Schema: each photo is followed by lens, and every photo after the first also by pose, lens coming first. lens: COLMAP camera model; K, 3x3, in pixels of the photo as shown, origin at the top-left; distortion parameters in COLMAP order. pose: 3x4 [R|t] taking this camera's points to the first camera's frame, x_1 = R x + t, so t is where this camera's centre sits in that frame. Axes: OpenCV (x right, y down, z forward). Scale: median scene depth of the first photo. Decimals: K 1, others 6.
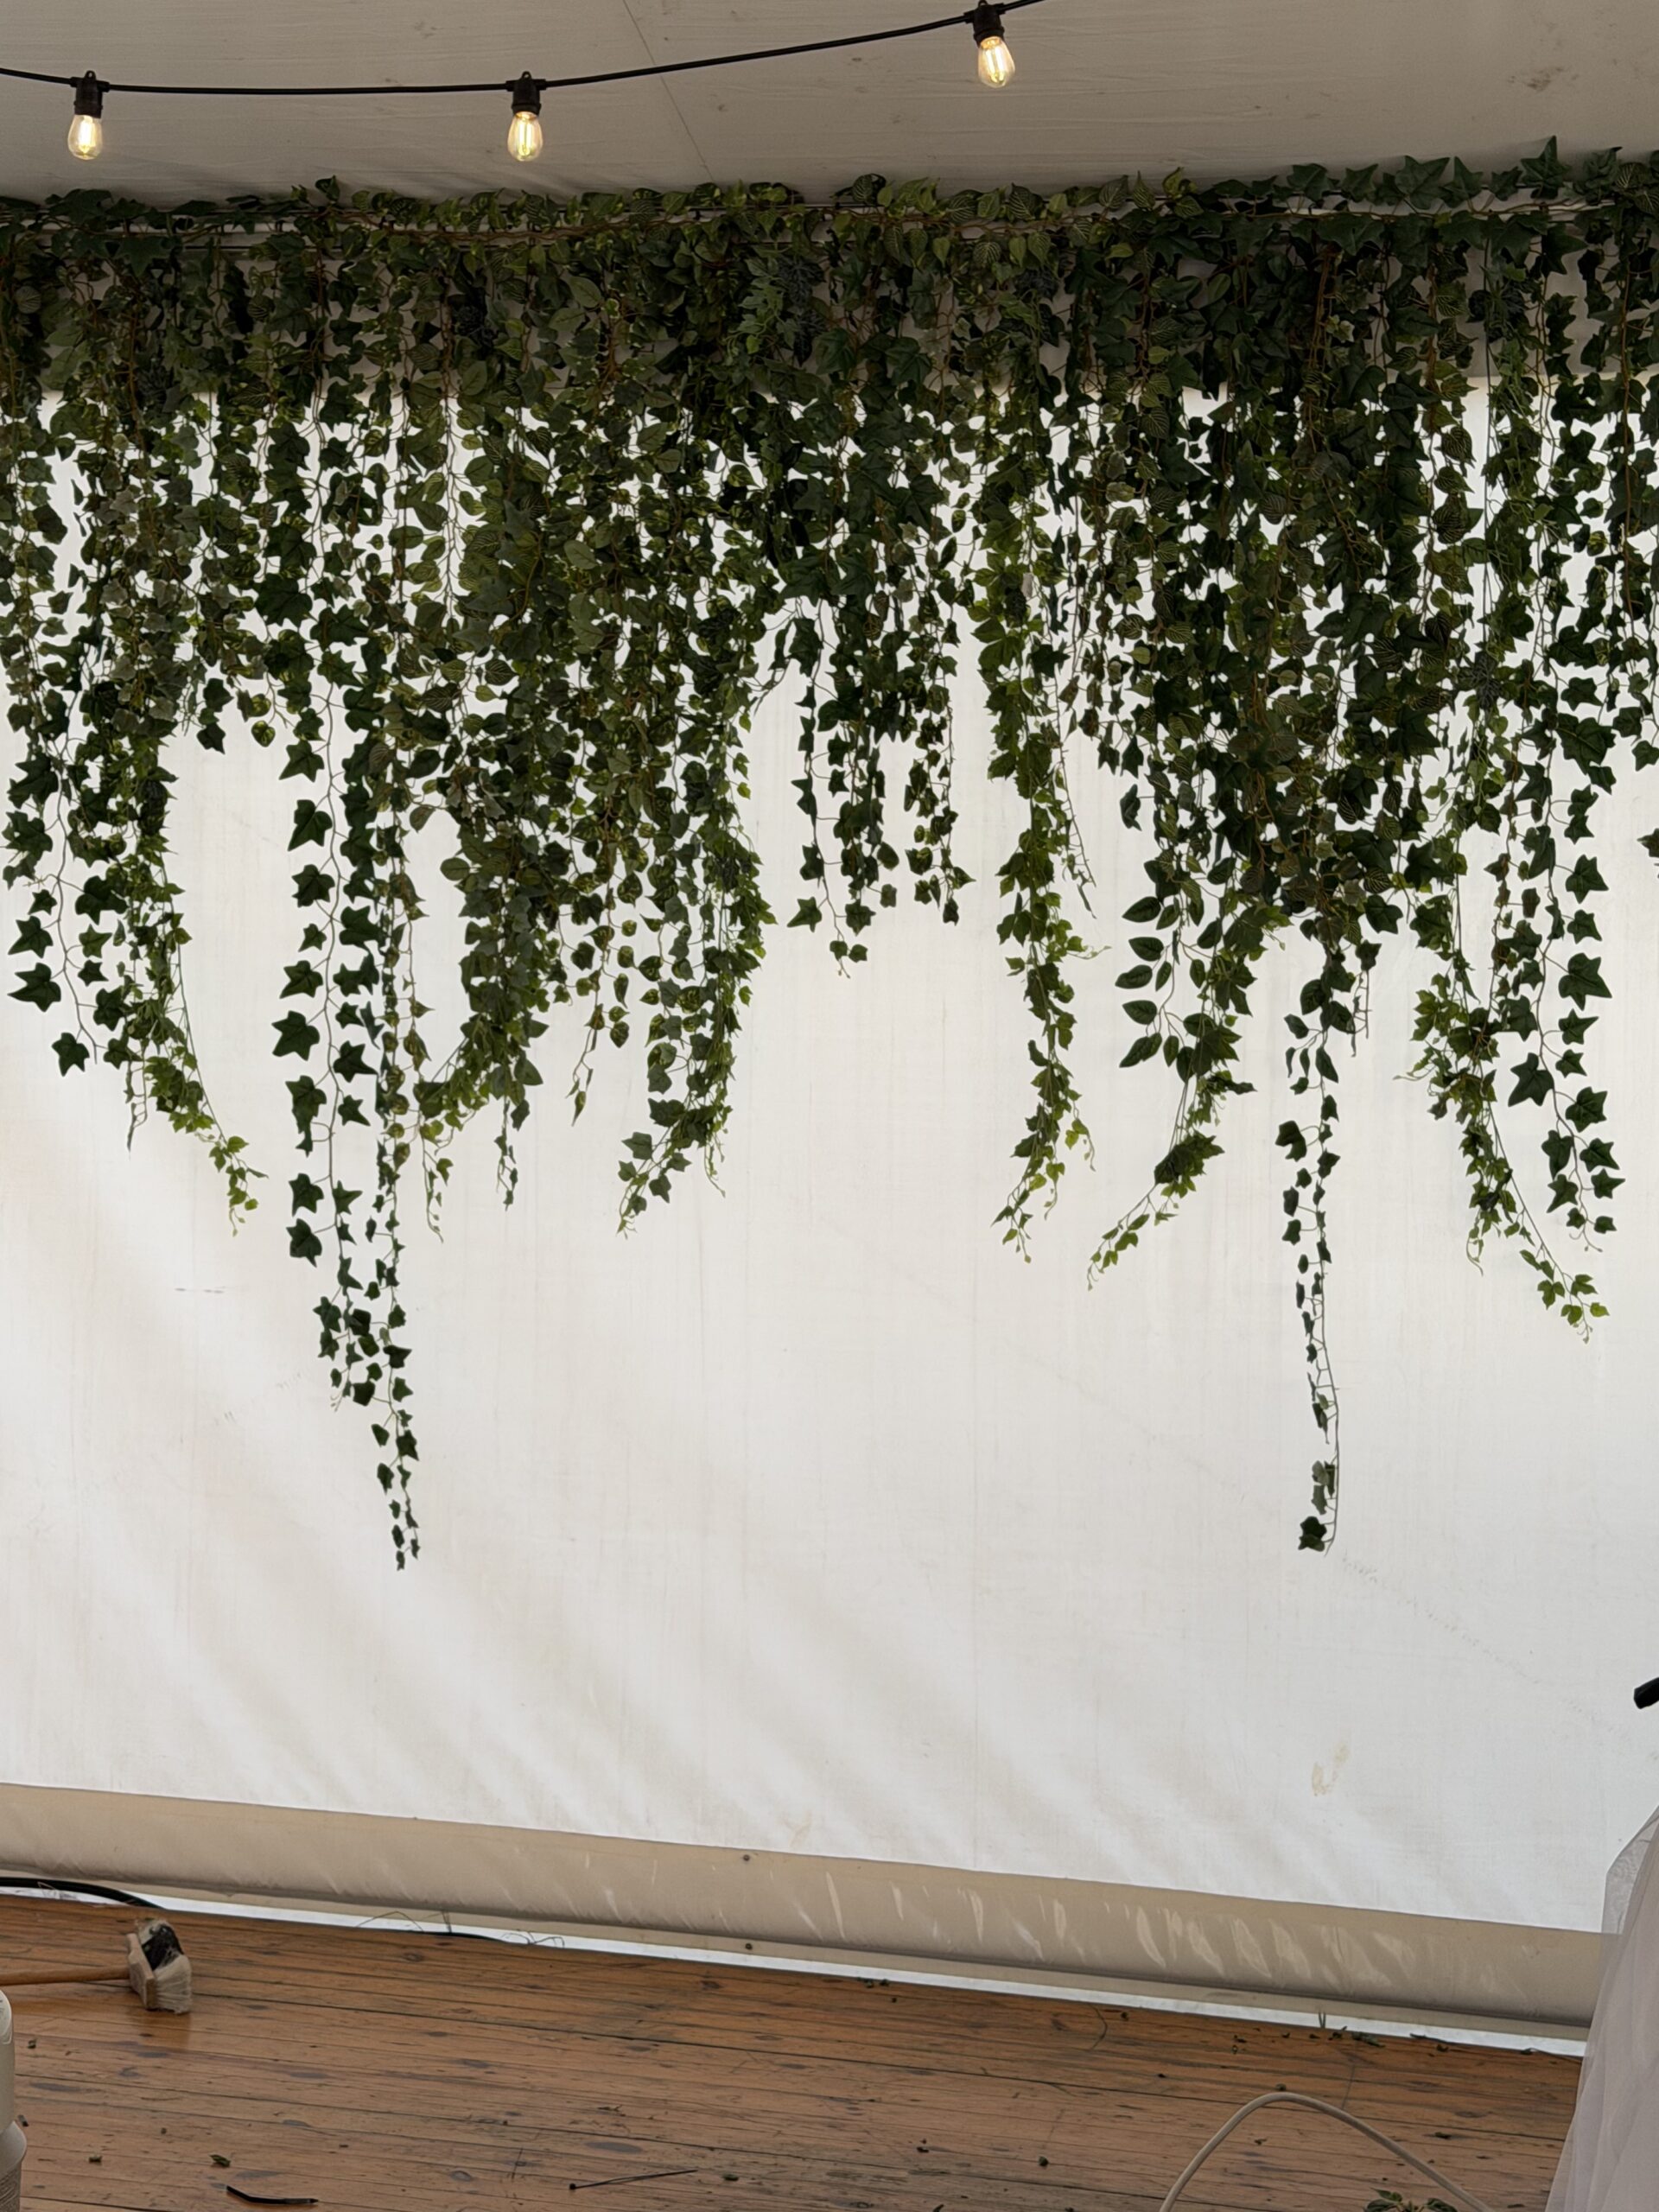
lens RADIAL K [[3326.7, 0, 851.2], [0, 3326.7, 1097.4], [0, 0, 1]] dist [0.159020, 0.000000]
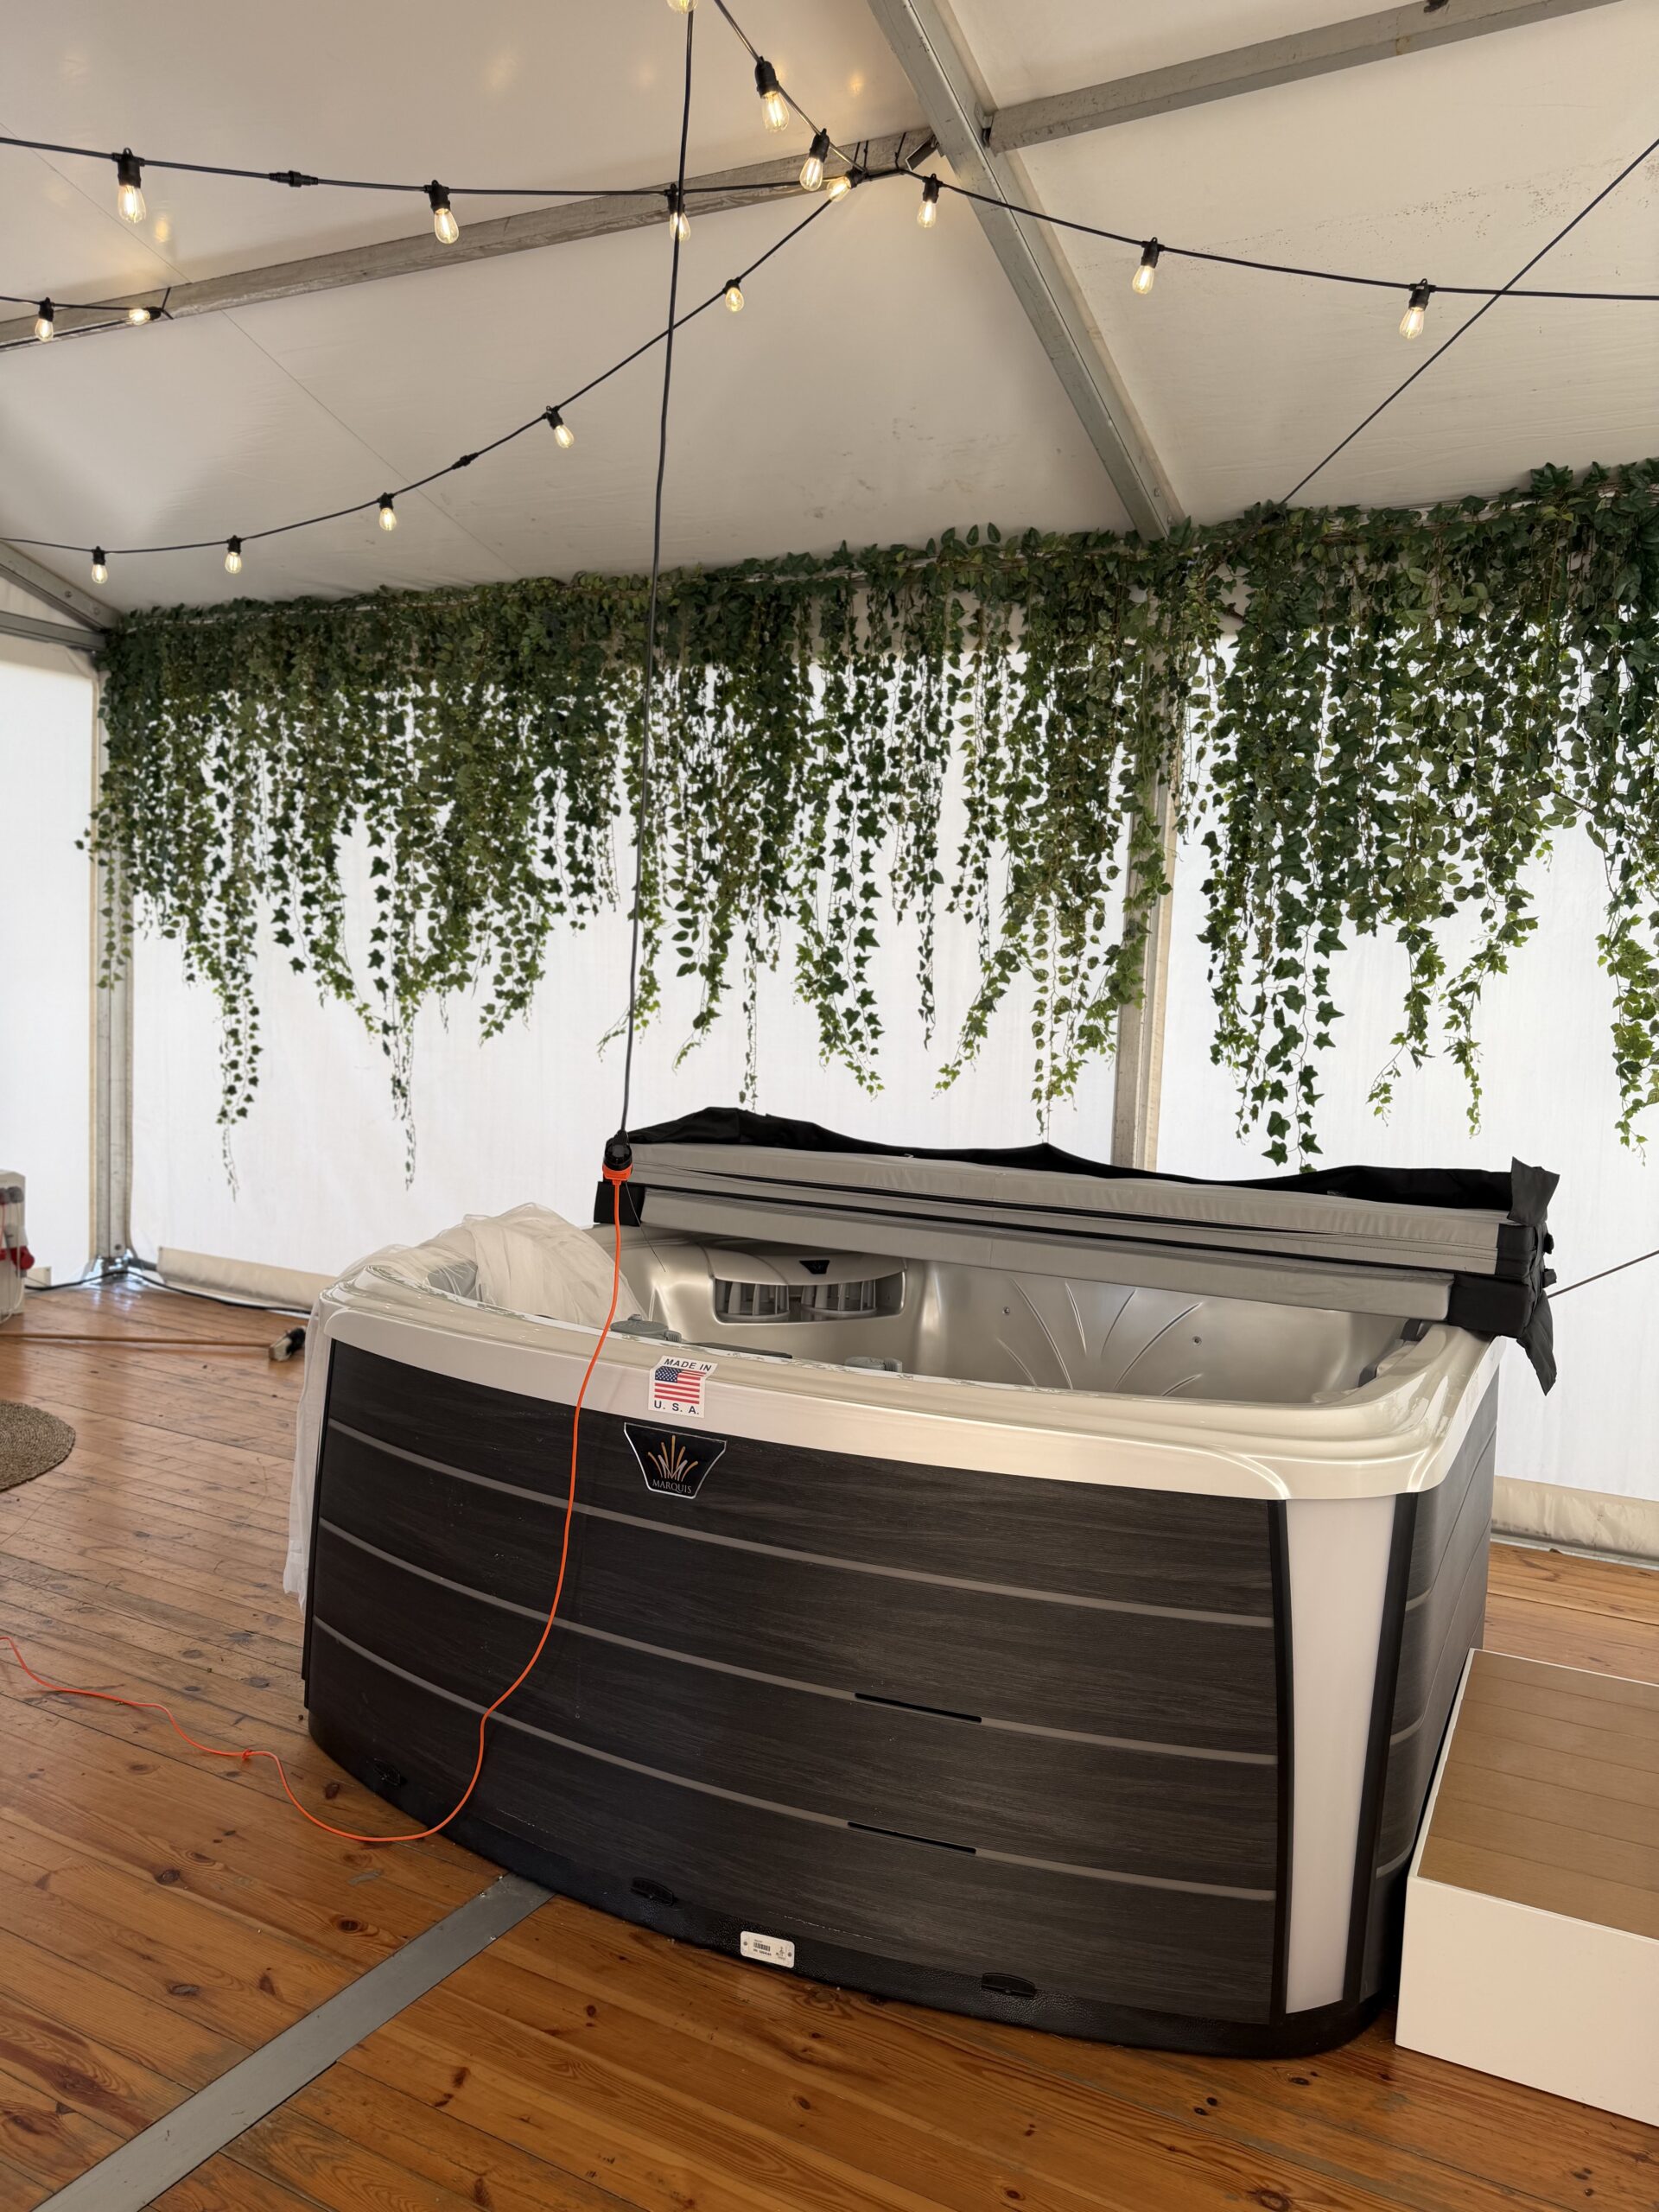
lens RADIAL K [[1546.9, 0, 836.3], [0, 1546.9, 1116.7], [0, 0, 1]] dist [0.105598, -0.122113]
pose [[0.970190, 0.033755, -0.239984, 0.431962], [-0.017972, 0.997547, 0.067652, 0.012284], [0.241679, -0.061322, 0.968417, 0.014447]]
